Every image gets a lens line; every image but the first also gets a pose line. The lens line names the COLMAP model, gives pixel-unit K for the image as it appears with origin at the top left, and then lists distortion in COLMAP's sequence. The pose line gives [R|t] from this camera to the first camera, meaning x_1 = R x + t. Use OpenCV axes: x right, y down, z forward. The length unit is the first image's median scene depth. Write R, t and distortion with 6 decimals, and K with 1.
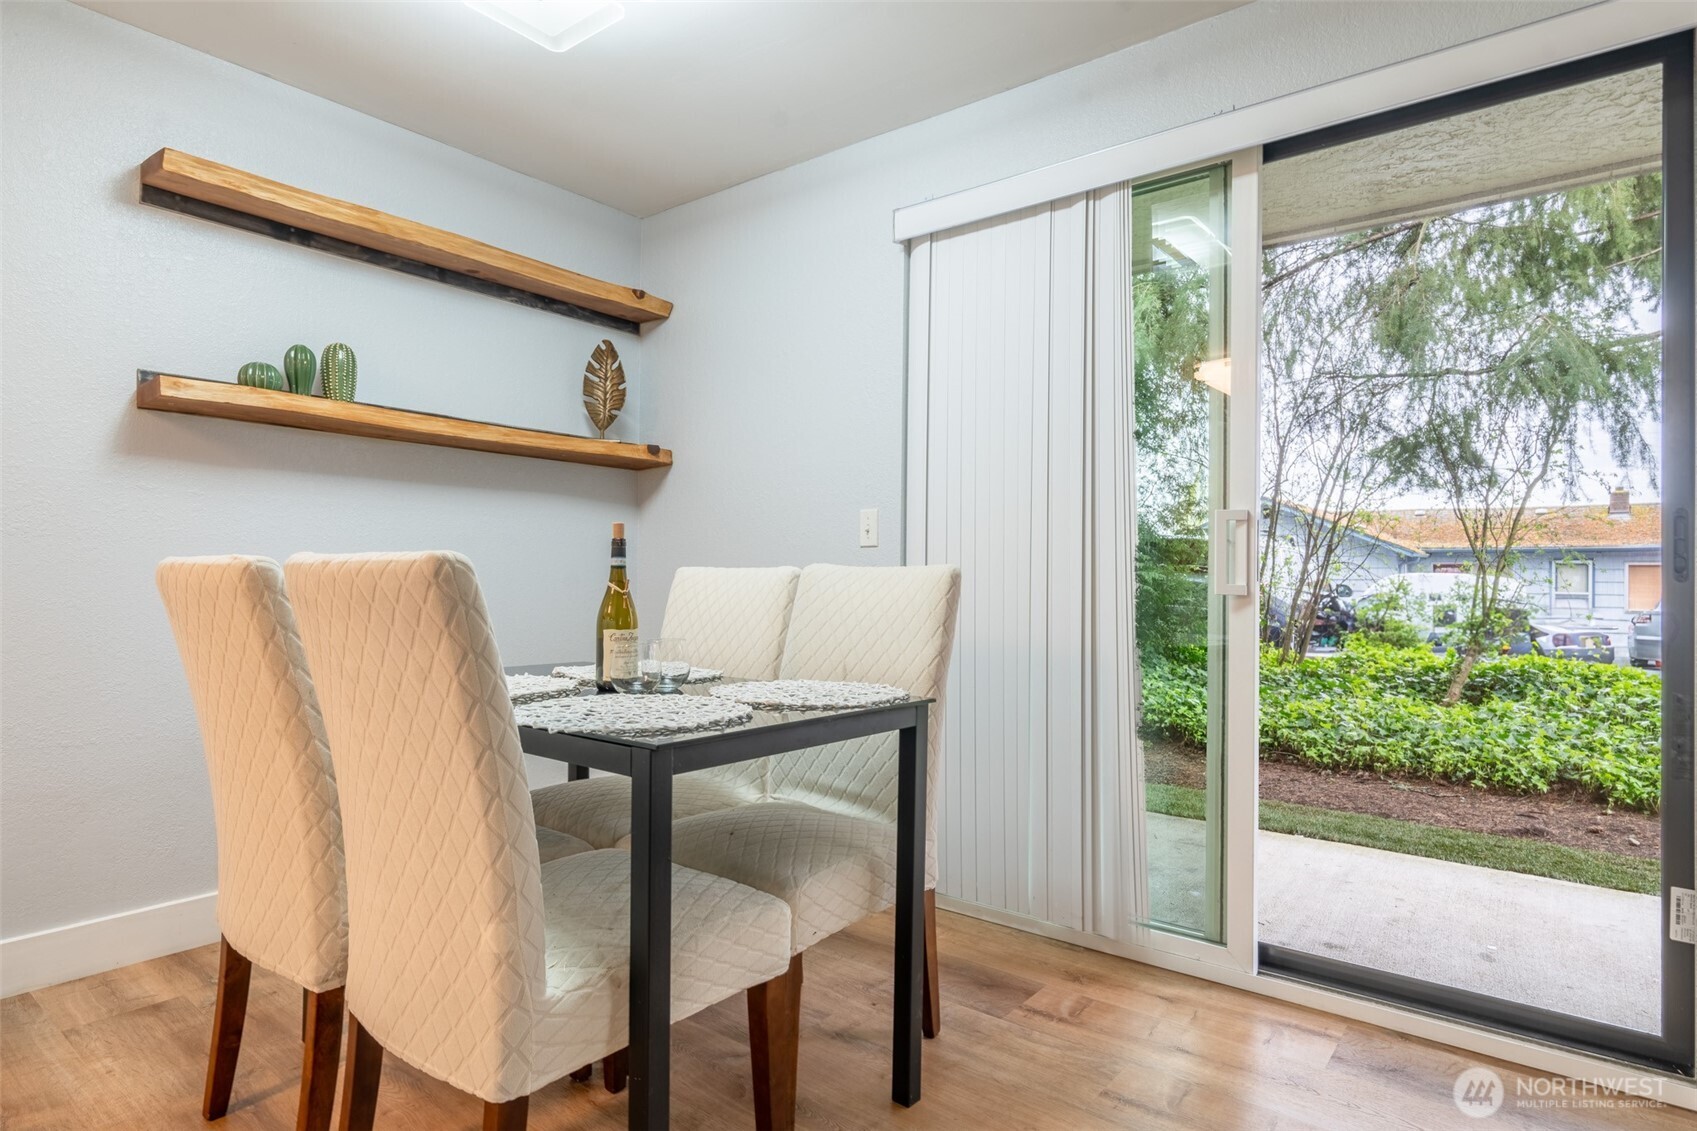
lens RADIAL K [[930.7, 0, 848.5], [0, 930.7, 565.5], [0, 0, 1]] dist [0.003194, 0.000606]
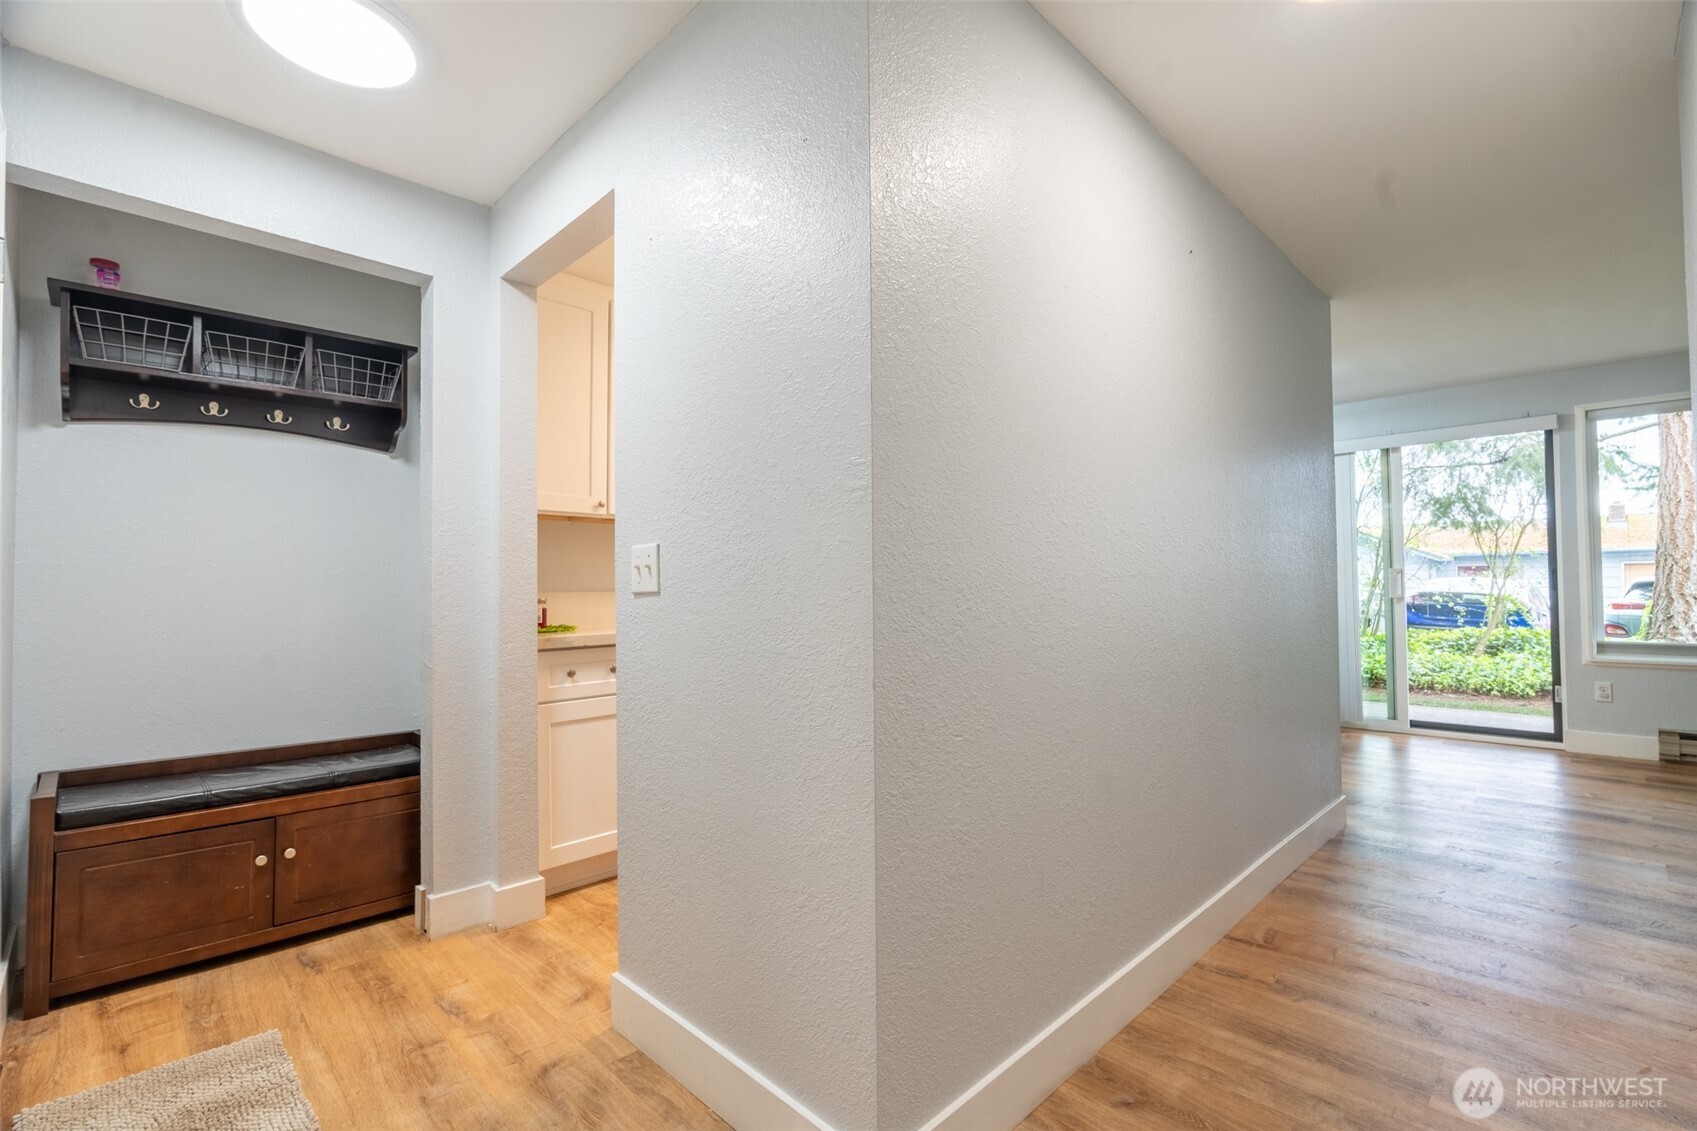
lens RADIAL K [[754.7, 0, 848.5], [0, 754.7, 565.5], [0, 0, 1]] dist [-0.000667, -0.000068]
pose [[0.992956, -0.023859, -0.116056, -0.342732], [0.022328, 0.999646, -0.014468, -0.024559], [0.116360, 0.011775, 0.993137, -0.522194]]
